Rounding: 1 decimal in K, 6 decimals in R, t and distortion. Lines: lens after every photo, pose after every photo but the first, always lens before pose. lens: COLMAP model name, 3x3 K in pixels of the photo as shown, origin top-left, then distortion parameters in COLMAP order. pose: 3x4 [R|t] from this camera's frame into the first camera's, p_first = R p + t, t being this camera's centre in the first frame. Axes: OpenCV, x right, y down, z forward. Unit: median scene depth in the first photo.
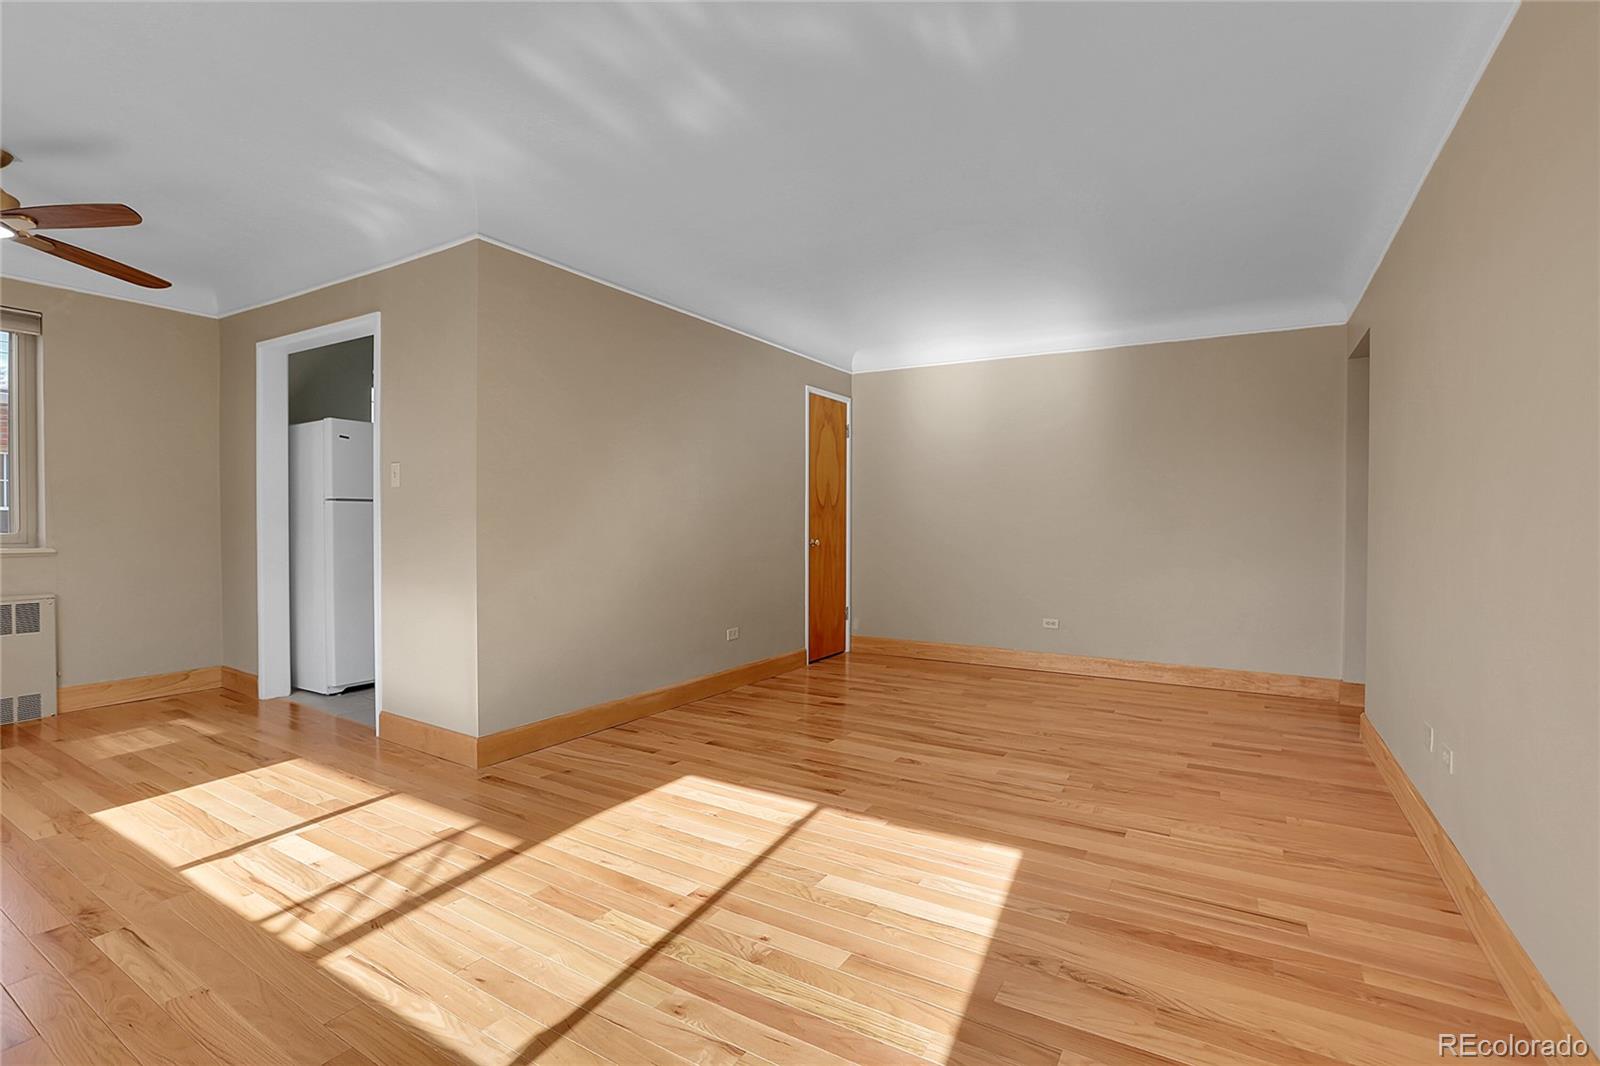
lens RADIAL K [[734.2, 0, 803.9], [0, 734.2, 529.7], [0, 0, 1]] dist [-0.053453, 0.019352]
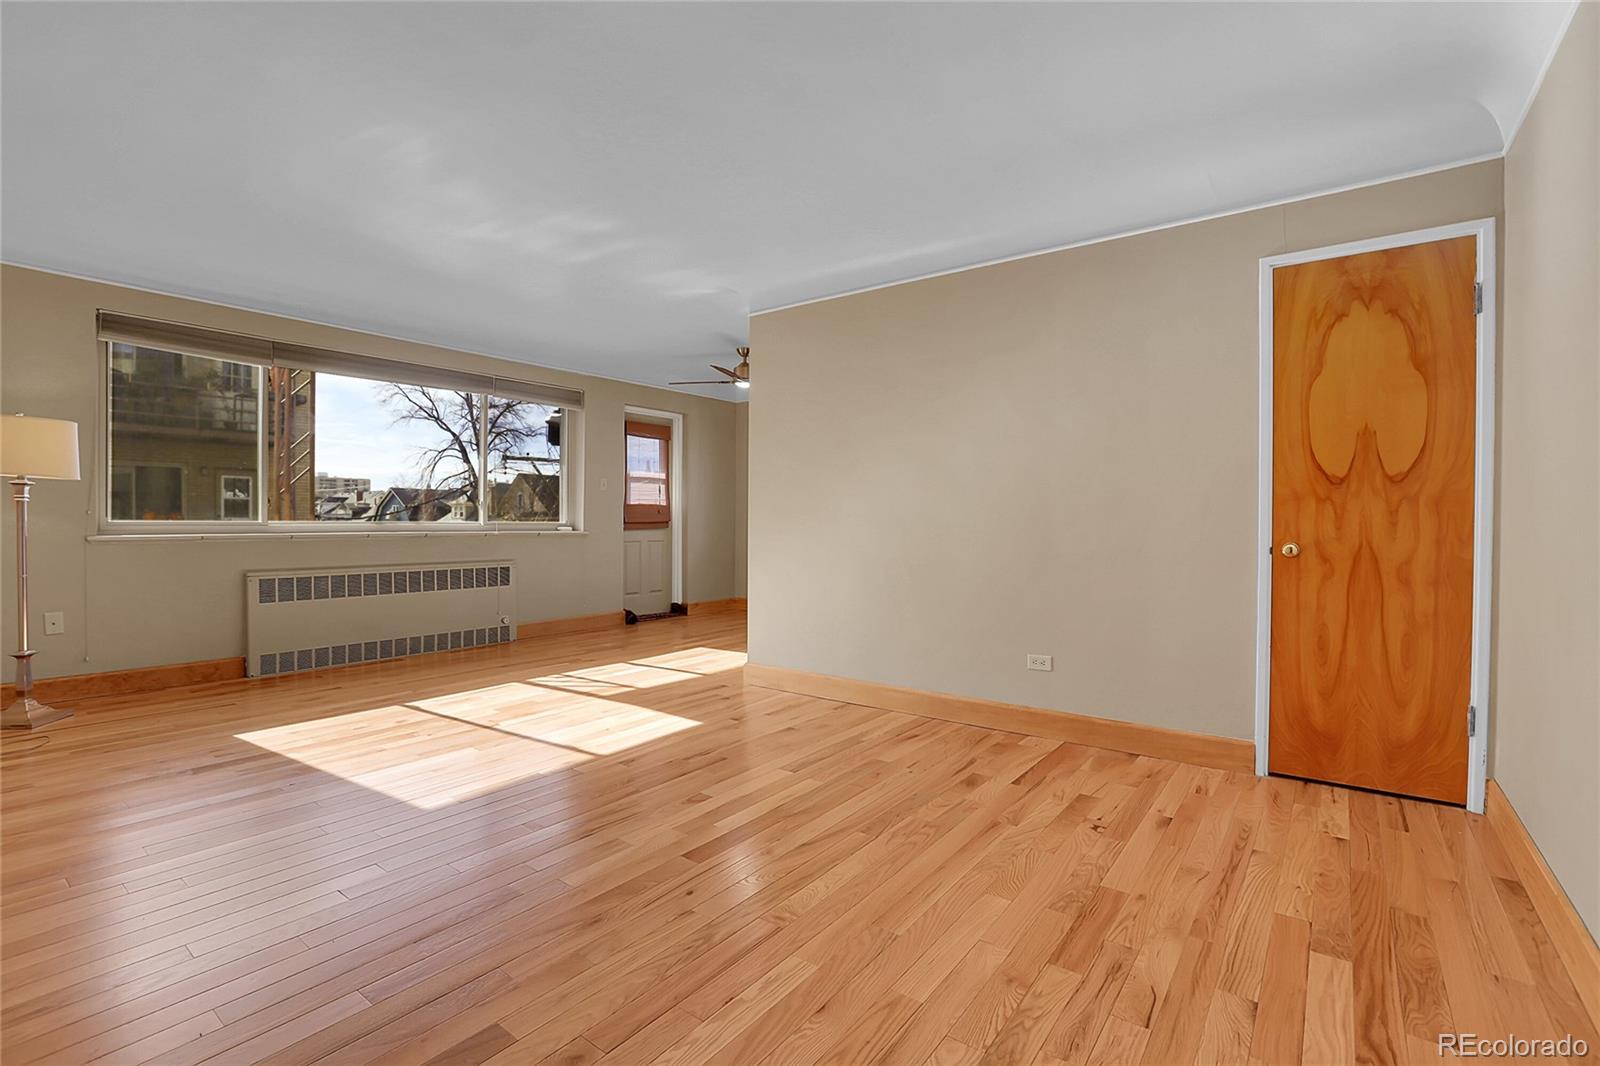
lens RADIAL K [[723.2, 0, 806.9], [0, 723.2, 531.1], [0, 0, 1]] dist [-0.078061, 0.038837]
pose [[-0.097784, 0.012380, -0.995131, 0.998815], [-0.013411, 0.999815, 0.013756, 0.003620], [0.995117, 0.014691, -0.097600, 1.292120]]
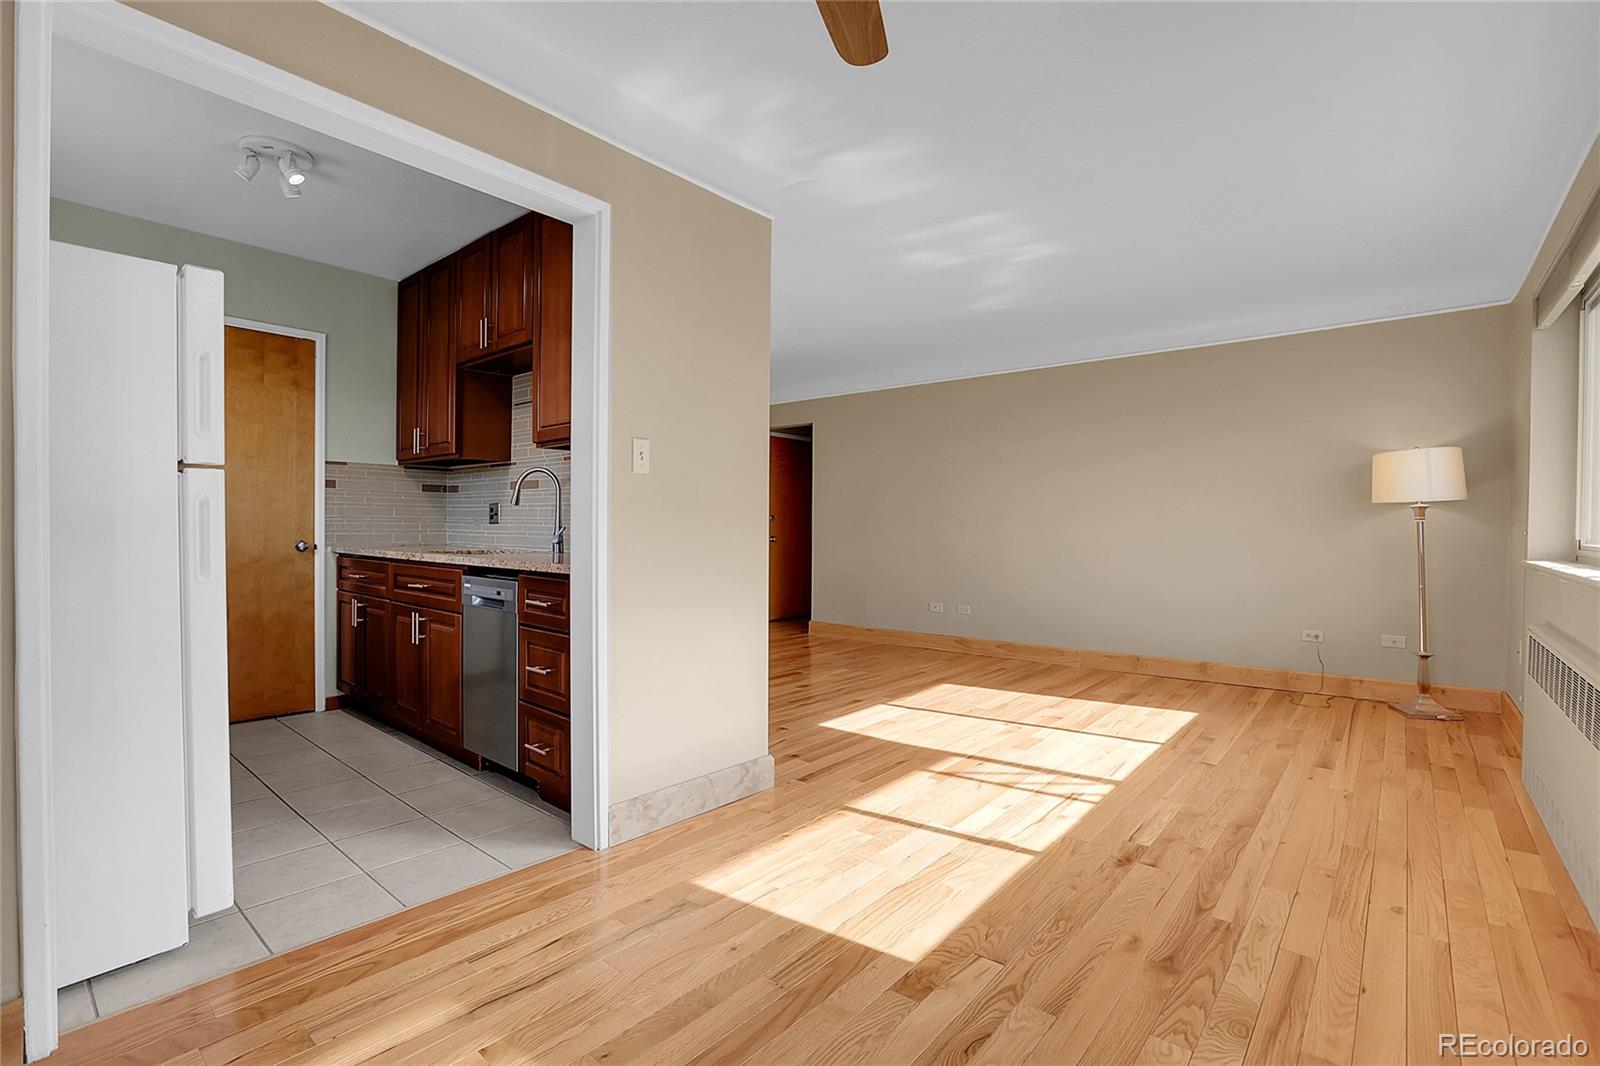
lens RADIAL K [[734.2, 0, 803.9], [0, 734.2, 529.7], [0, 0, 1]] dist [-0.053453, 0.019352]
pose [[0.155705, -0.009290, 0.987760, -1.415792], [0.002485, 0.999956, 0.009013, -0.011699], [-0.987800, 0.001051, 0.155721, 0.831793]]
